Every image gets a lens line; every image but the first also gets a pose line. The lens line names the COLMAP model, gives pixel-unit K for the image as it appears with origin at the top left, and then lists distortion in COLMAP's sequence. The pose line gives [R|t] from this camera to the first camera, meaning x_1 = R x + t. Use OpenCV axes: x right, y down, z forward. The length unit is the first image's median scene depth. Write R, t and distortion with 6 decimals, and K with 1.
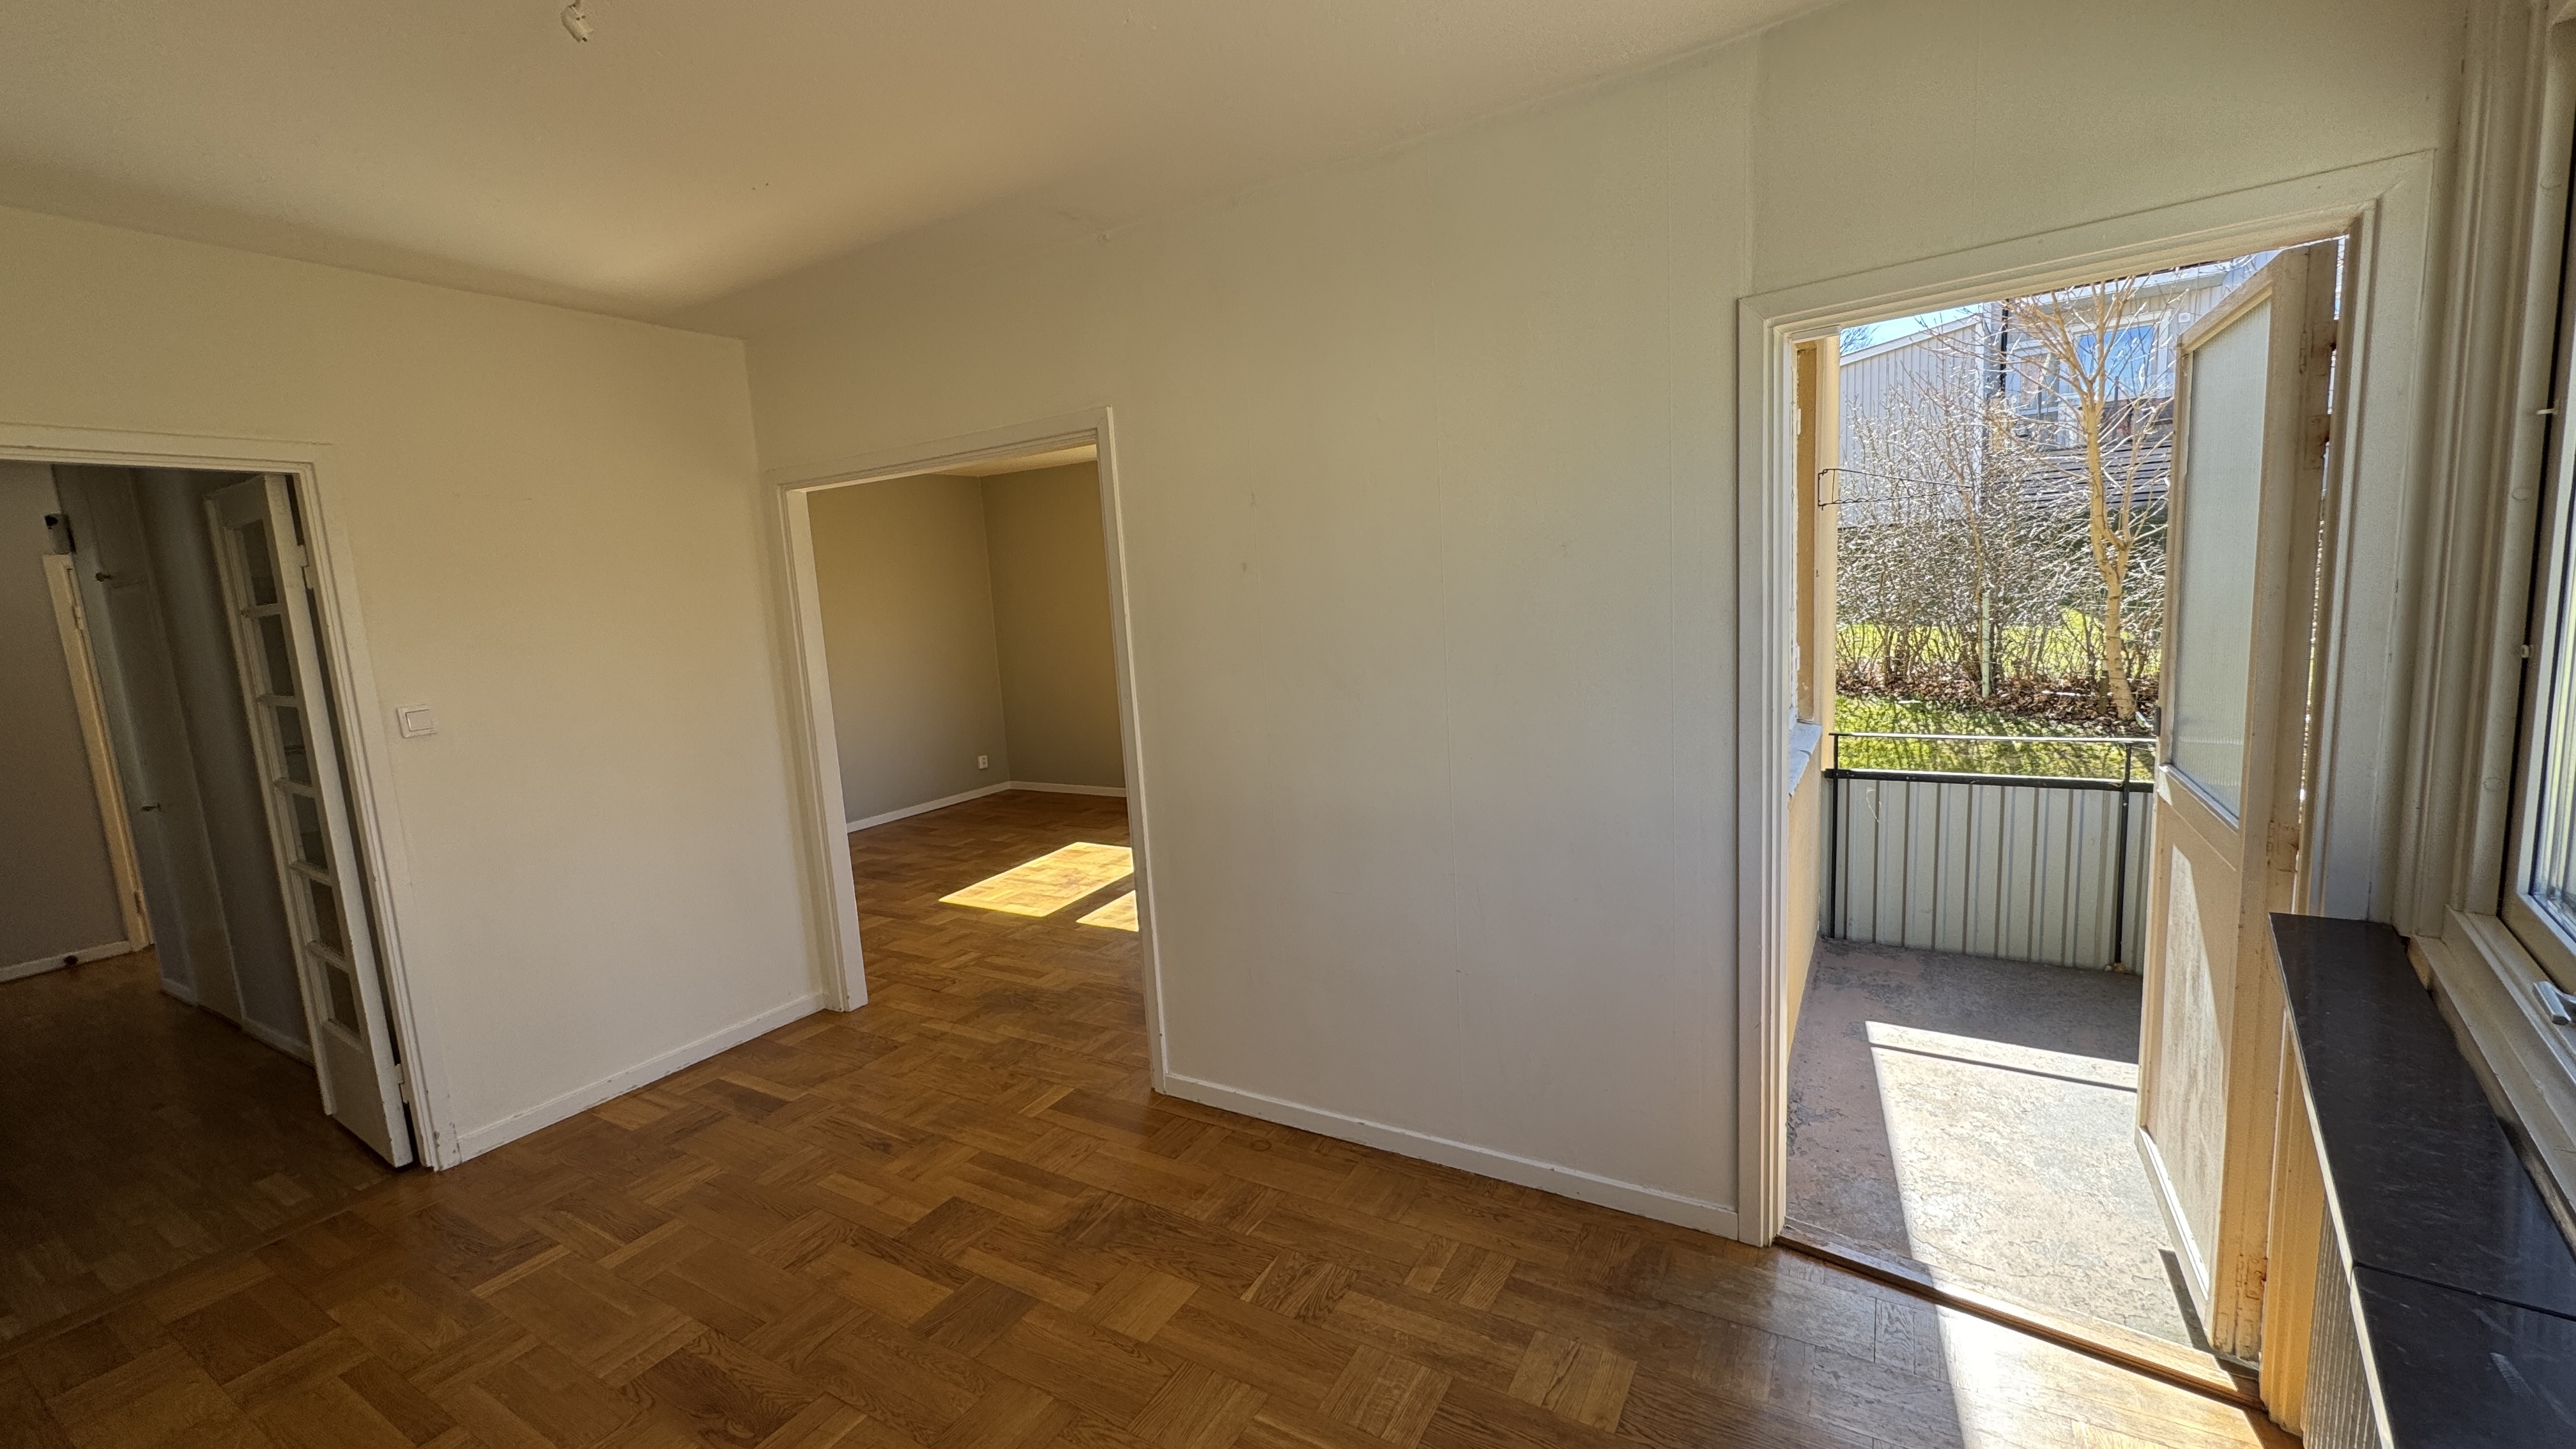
lens RADIAL K [[1022.5, 0, 1285.5], [0, 1022.5, 723.0], [0, 0, 1]] dist [-0.001014, 0.000165]
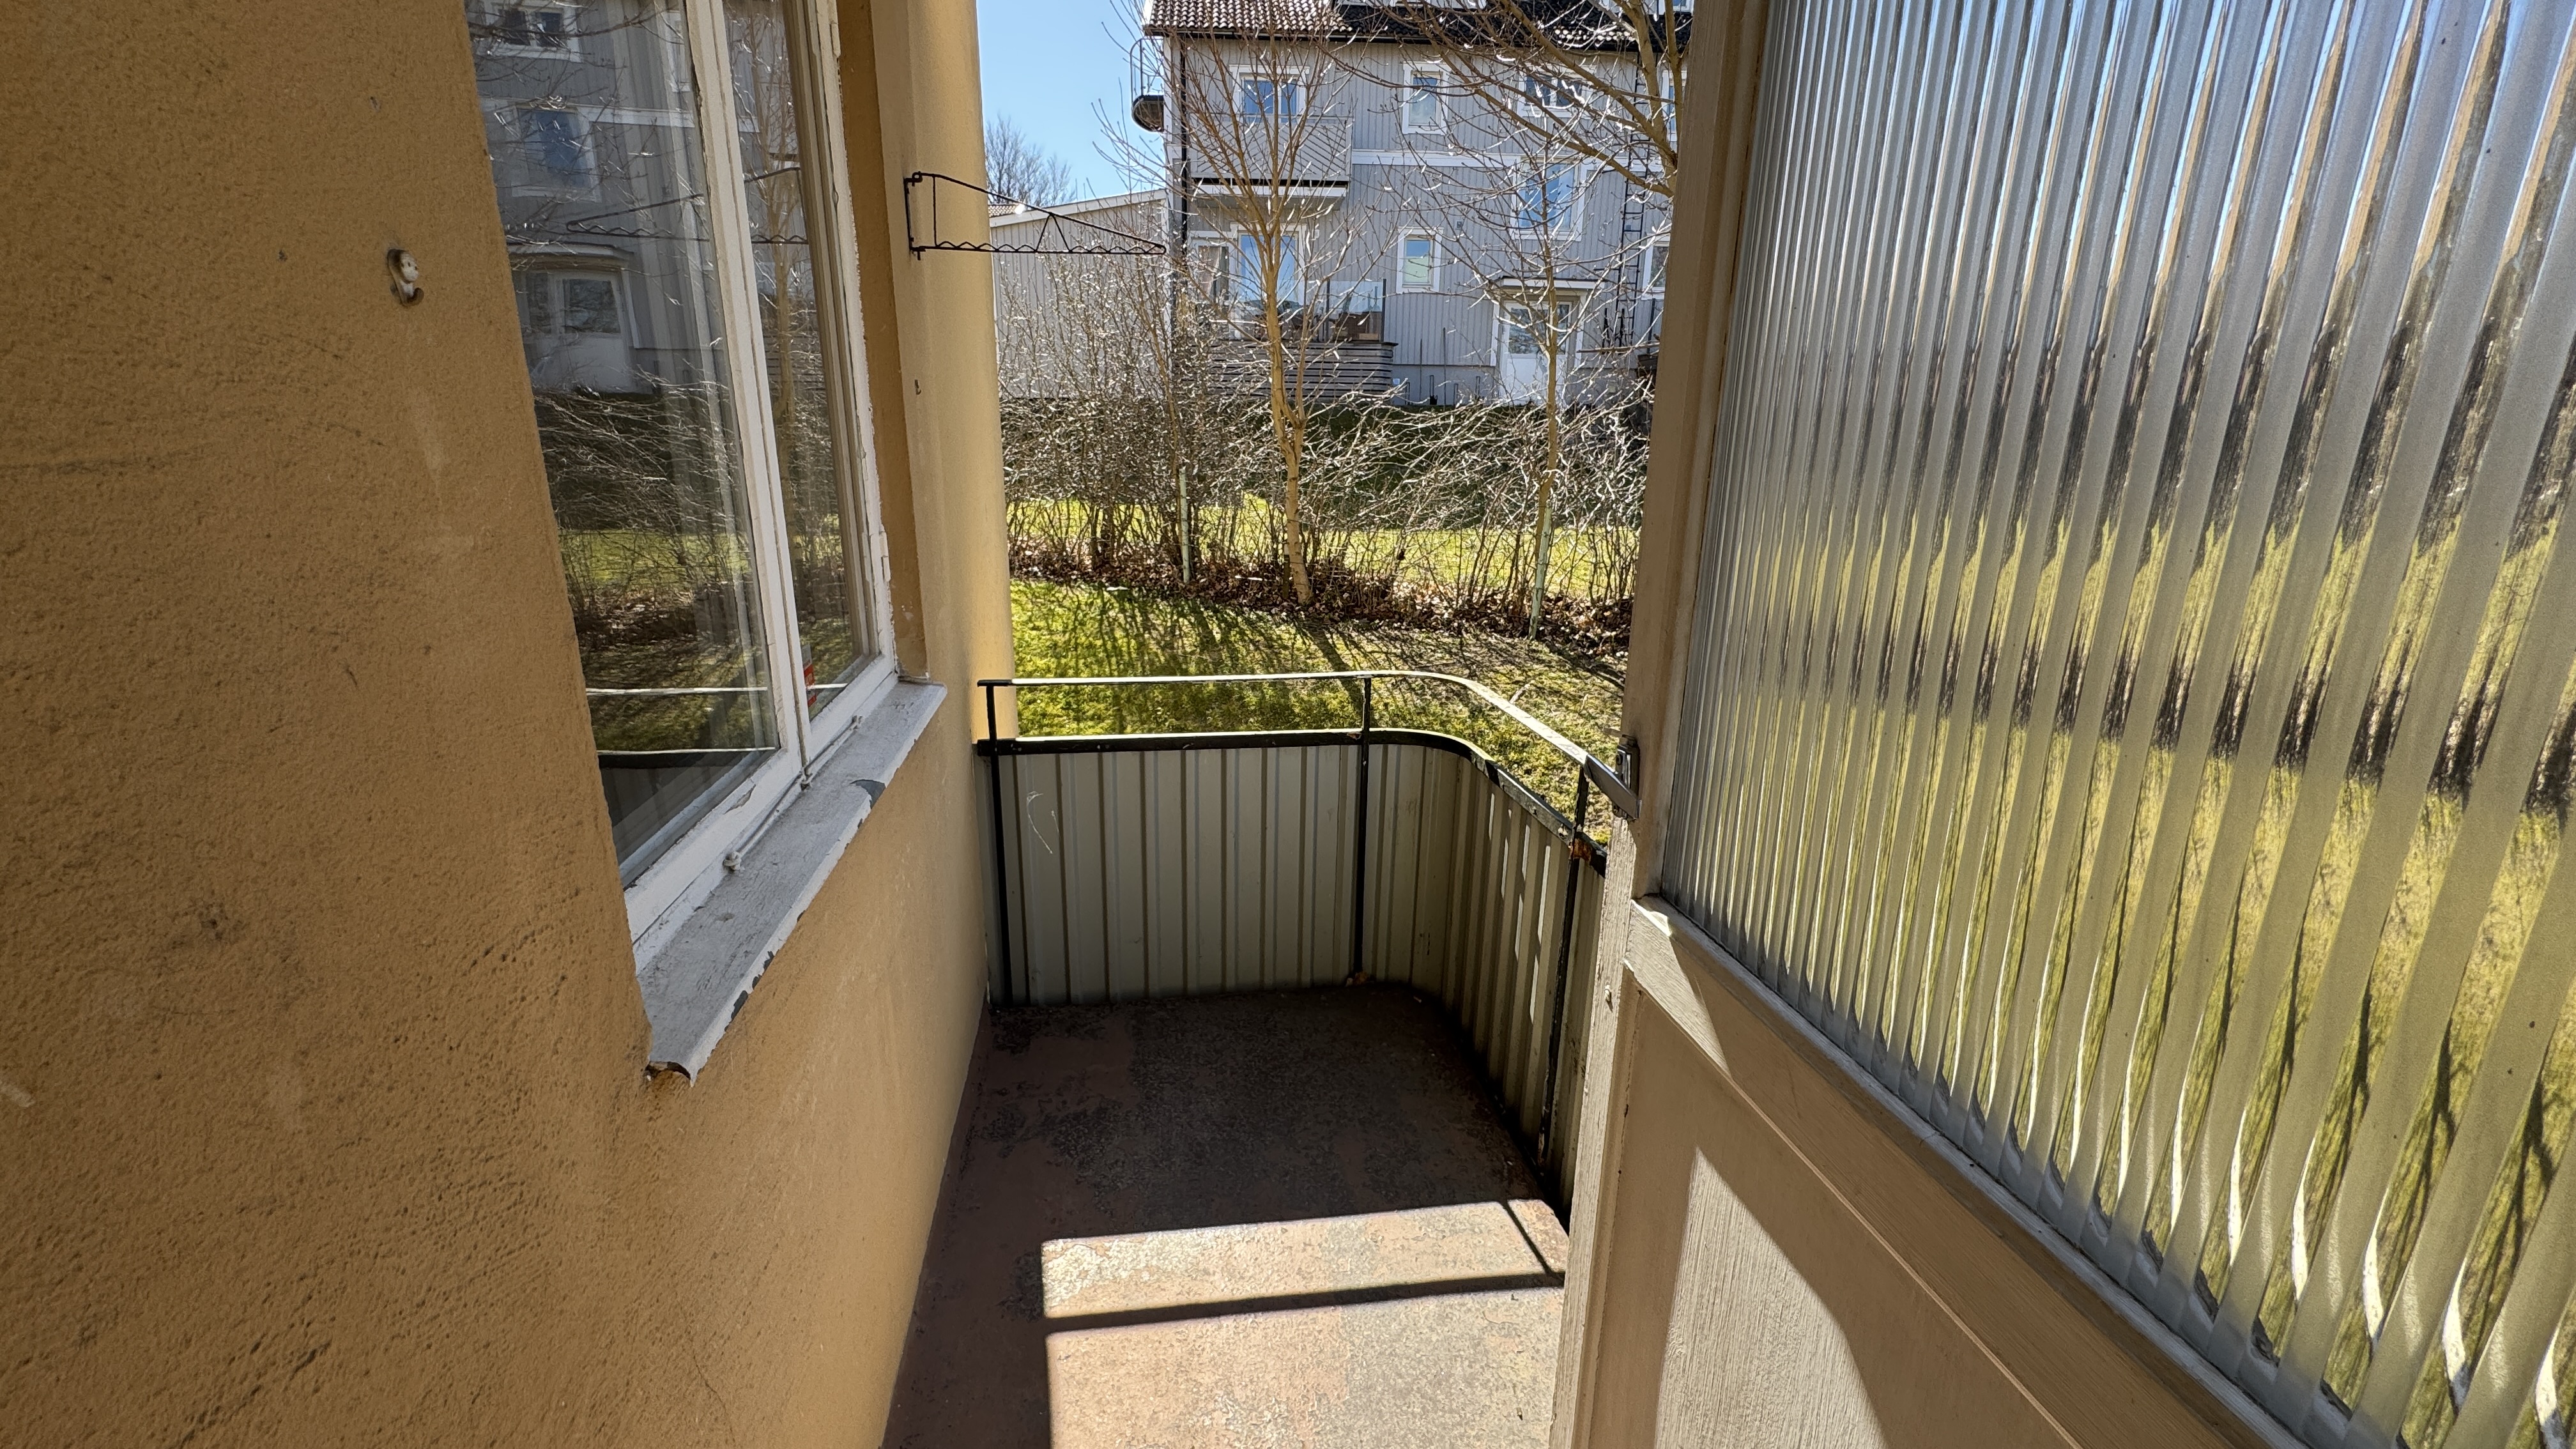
lens RADIAL K [[1024.6, 0, 1285.7], [0, 1024.6, 722.6], [0, 0, 1]] dist [-0.003280, 0.000448]
pose [[0.764583, -0.107220, 0.635544, 0.163391], [0.029219, 0.990818, 0.132005, -0.022166], [-0.643862, -0.082359, 0.760696, 0.246110]]
